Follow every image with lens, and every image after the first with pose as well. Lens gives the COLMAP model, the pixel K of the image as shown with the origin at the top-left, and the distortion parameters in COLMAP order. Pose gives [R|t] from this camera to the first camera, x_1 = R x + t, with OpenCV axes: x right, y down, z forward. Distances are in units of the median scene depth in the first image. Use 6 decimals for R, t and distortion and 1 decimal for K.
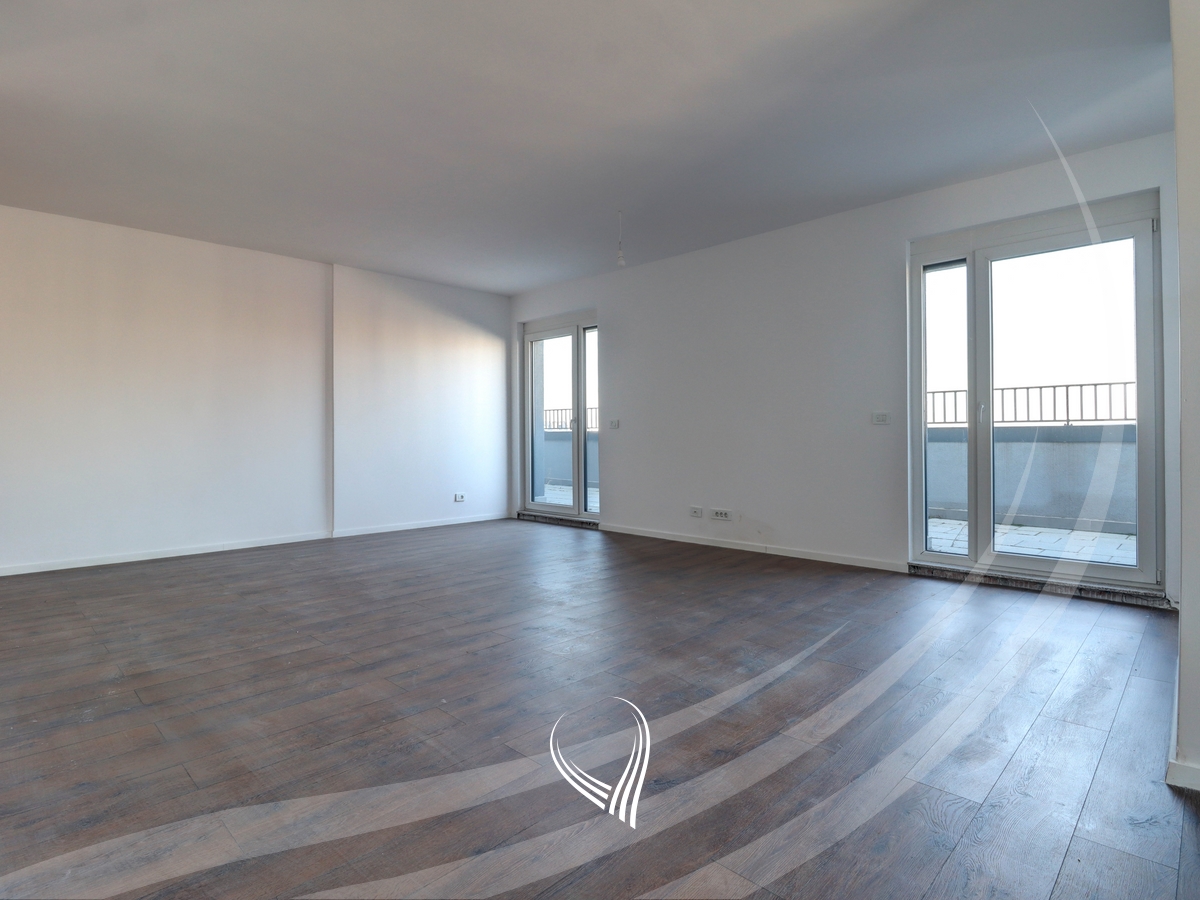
lens RADIAL K [[620.5, 0, 593.5], [0, 620.5, 432.9], [0, 0, 1]] dist [0.001707, 0.000161]
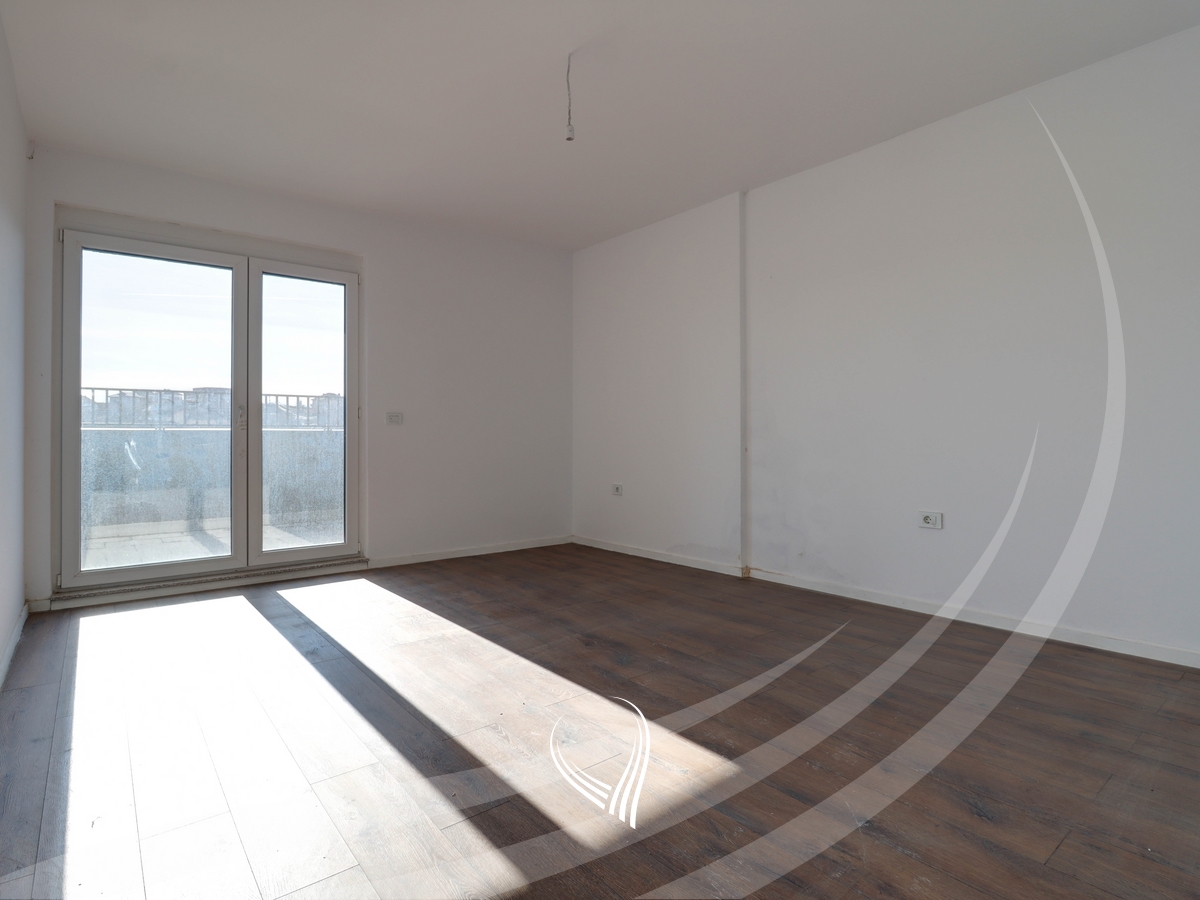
lens RADIAL K [[620.5, 0, 593.5], [0, 620.5, 432.9], [0, 0, 1]] dist [0.001707, 0.000161]
pose [[0.095724, 0.010372, 0.995354, -0.360001], [-0.002123, 0.999946, -0.010215, 0.003604], [-0.995406, -0.001136, 0.095740, 0.351643]]
